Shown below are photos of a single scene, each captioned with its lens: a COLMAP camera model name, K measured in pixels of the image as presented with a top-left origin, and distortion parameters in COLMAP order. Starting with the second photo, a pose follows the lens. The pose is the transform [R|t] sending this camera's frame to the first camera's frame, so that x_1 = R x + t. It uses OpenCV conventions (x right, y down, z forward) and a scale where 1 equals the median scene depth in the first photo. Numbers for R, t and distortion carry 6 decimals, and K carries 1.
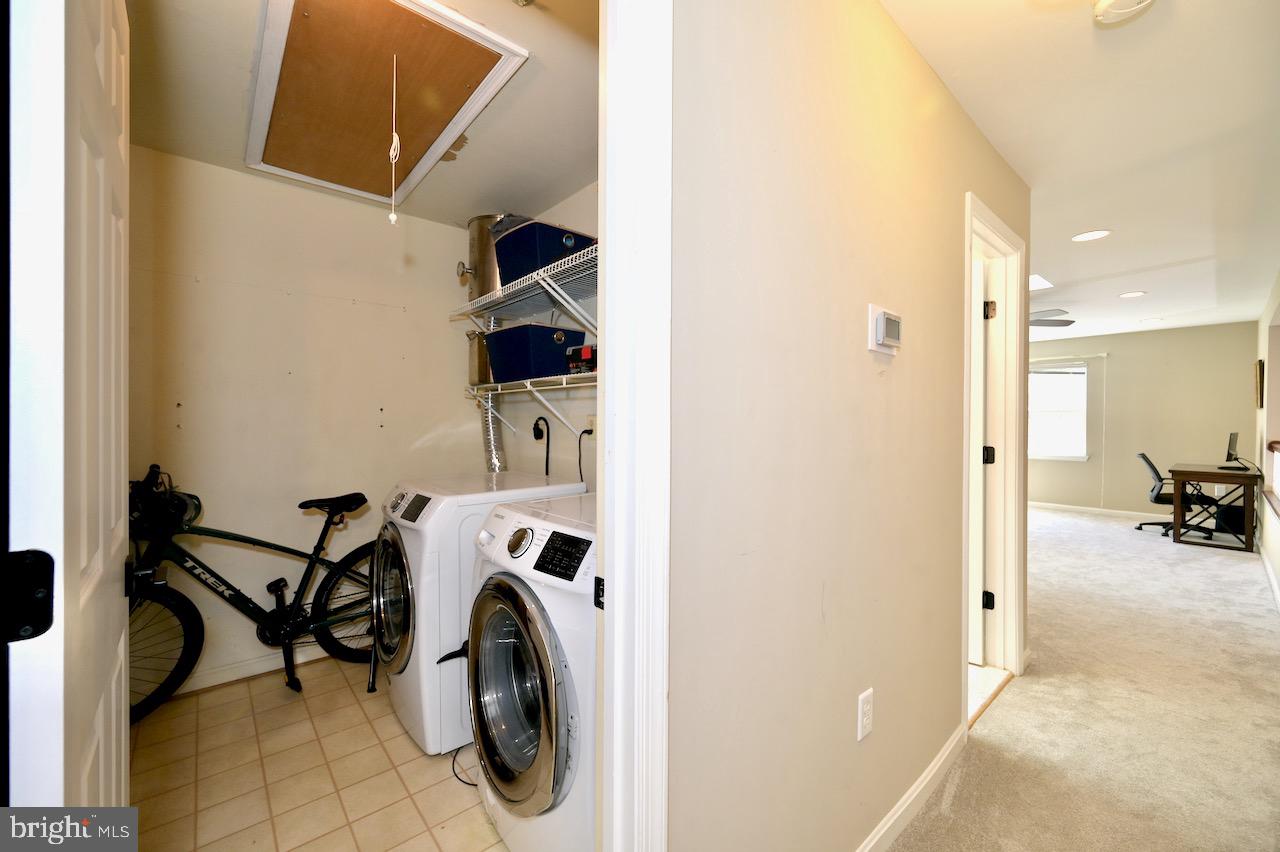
lens RADIAL K [[502.5, 0, 631.6], [0, 502.5, 426.0], [0, 0, 1]] dist [-0.000483, 0.000368]
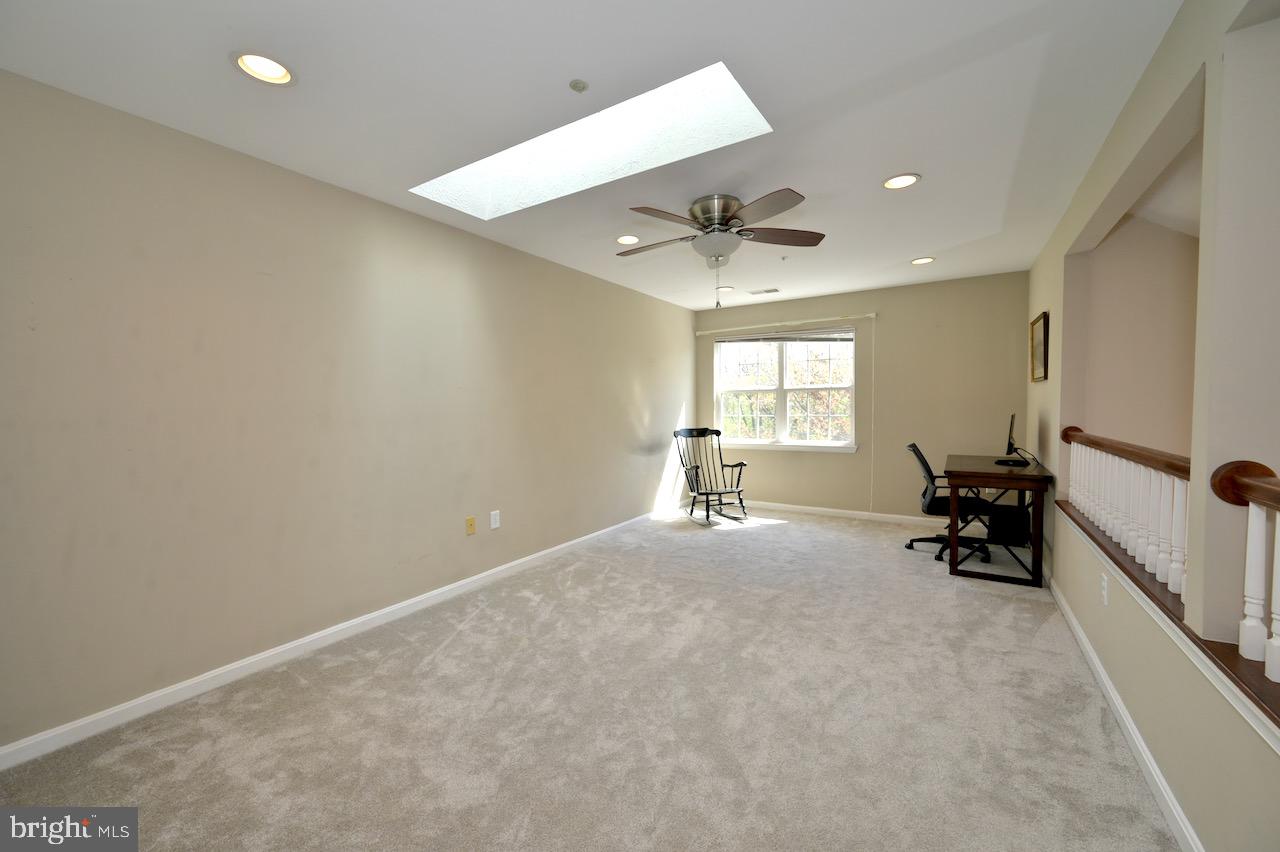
lens RADIAL K [[503.3, 0, 640.0], [0, 503.3, 426.0], [0, 0, 1]] dist [0.000922, 0.000102]
pose [[0.953373, -0.024751, 0.300776, 0.434305], [0.016555, 0.999420, 0.029767, -0.000831], [-0.301339, -0.023400, 0.953230, 0.438585]]
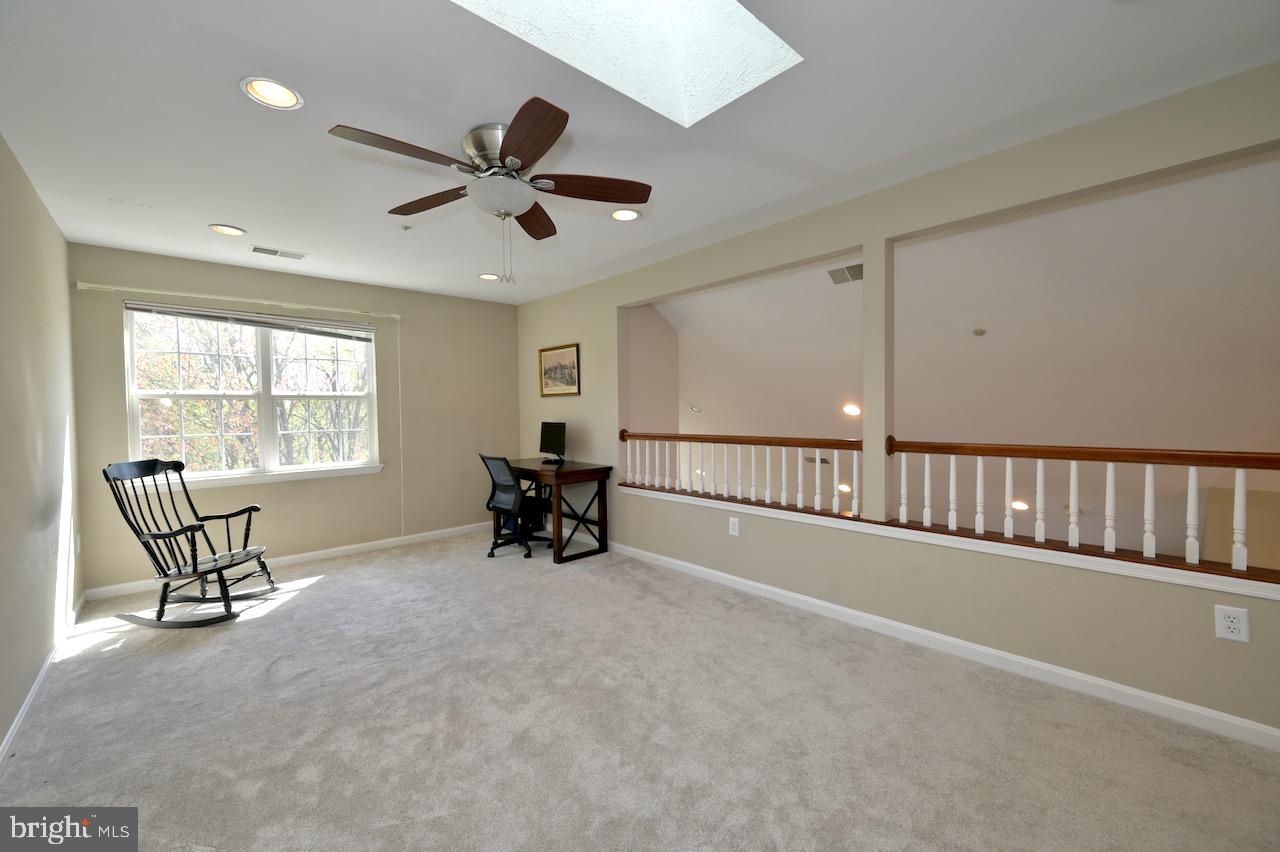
lens RADIAL K [[503.3, 0, 640.0], [0, 503.3, 426.0], [0, 0, 1]] dist [0.000922, 0.000102]
pose [[-0.032384, -0.031590, 0.998976, 0.276869], [0.028238, 0.999072, 0.032509, -0.005148], [-0.999077, 0.029262, -0.031462, 0.828748]]
